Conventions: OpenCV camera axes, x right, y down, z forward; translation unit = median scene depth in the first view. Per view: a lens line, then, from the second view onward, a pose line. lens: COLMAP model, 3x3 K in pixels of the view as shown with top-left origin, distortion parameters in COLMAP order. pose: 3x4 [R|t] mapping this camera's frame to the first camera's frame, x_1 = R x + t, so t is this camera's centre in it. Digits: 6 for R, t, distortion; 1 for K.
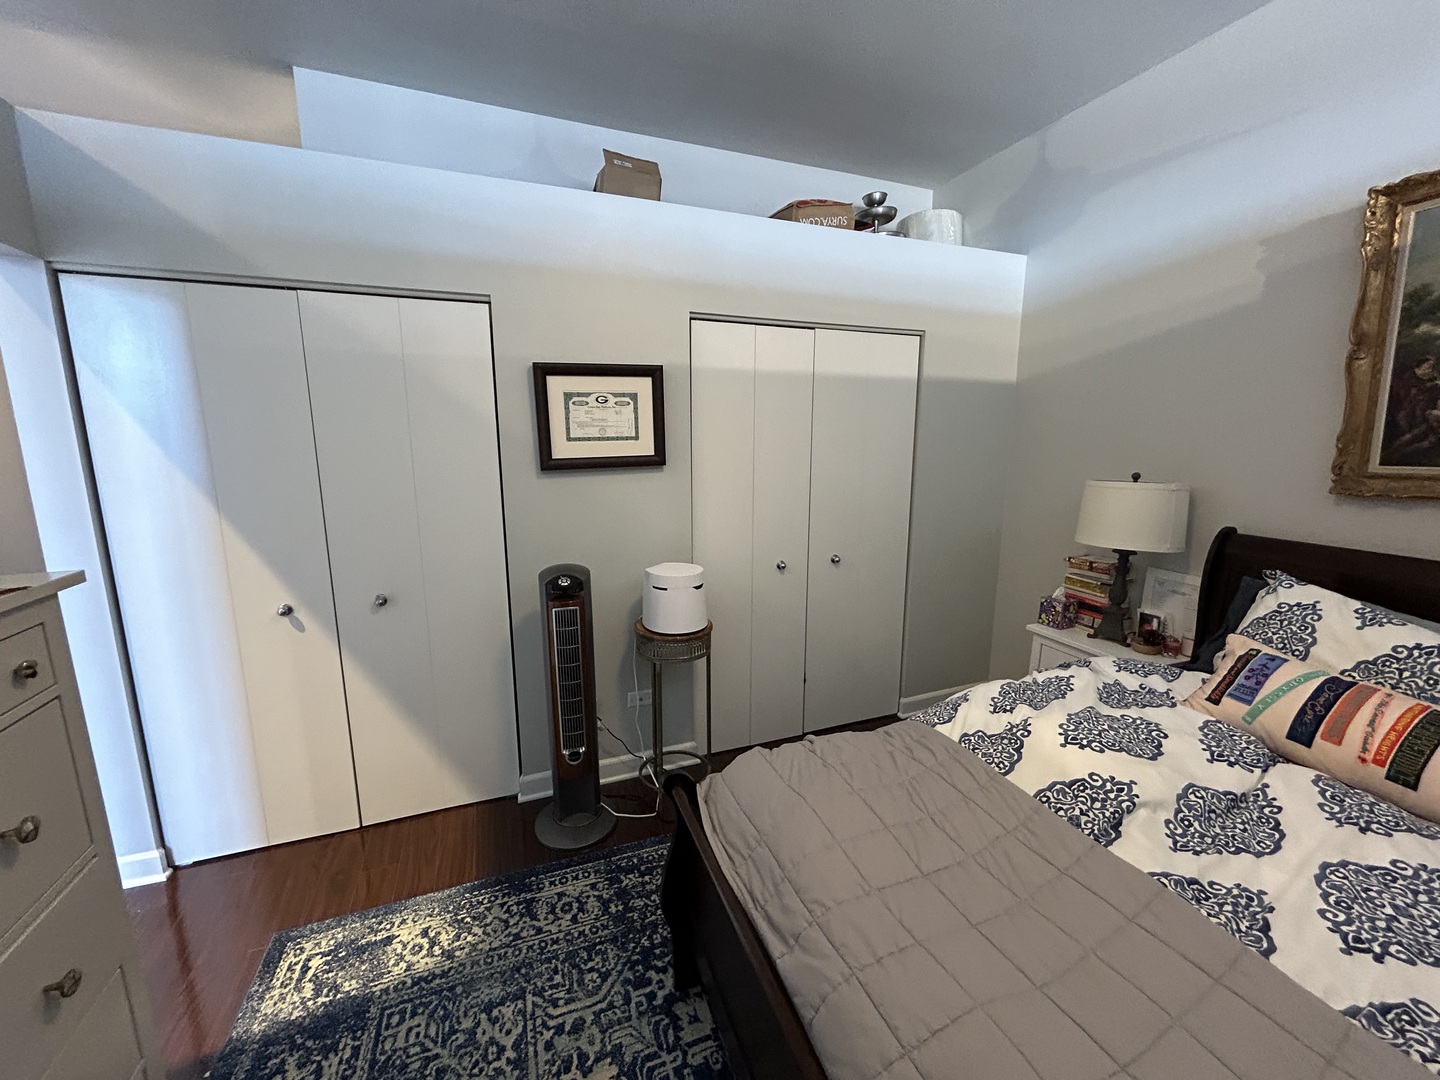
lens RADIAL K [[576.4, 0, 720.0], [0, 576.4, 540.0], [0, 0, 1]] dist [-0.002446, 0.000425]
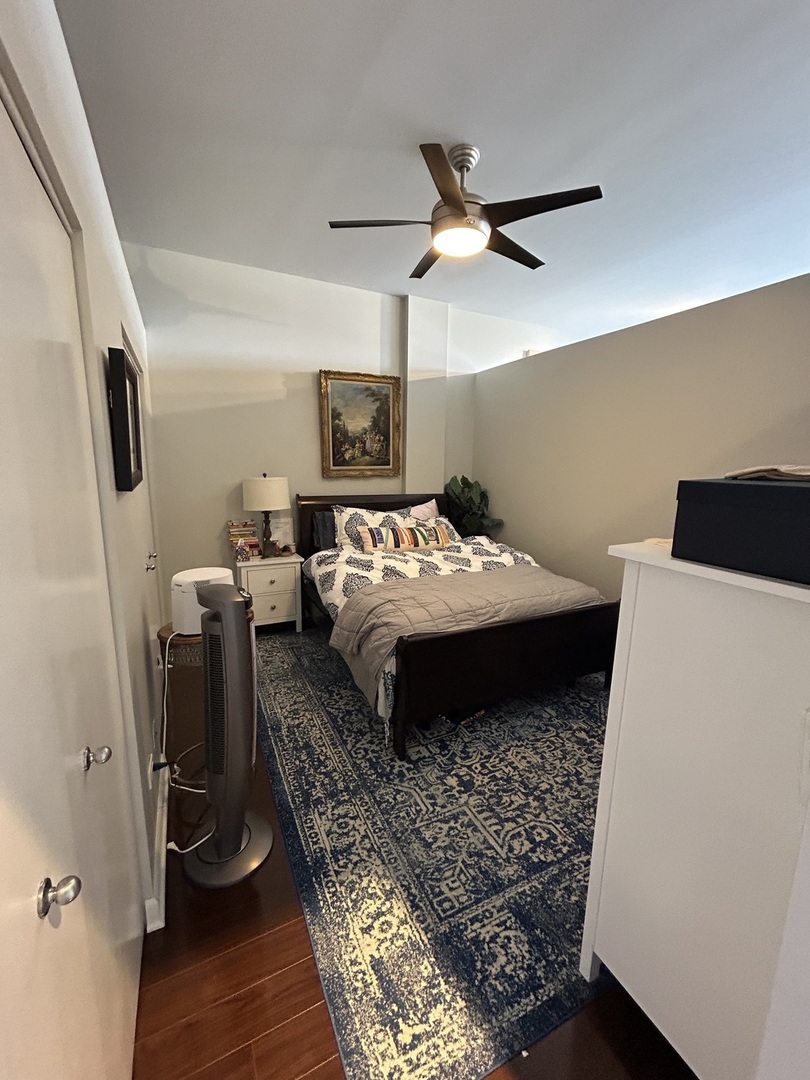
lens RADIAL K [[432.3, 0, 405.0], [0, 432.3, 540.0], [0, 0, 1]] dist [-0.002446, 0.000425]
pose [[-0.089193, -0.181508, 0.979336, -1.308104], [0.160546, 0.967778, 0.193988, -0.158355], [-0.982990, 0.174531, -0.057179, 0.967571]]
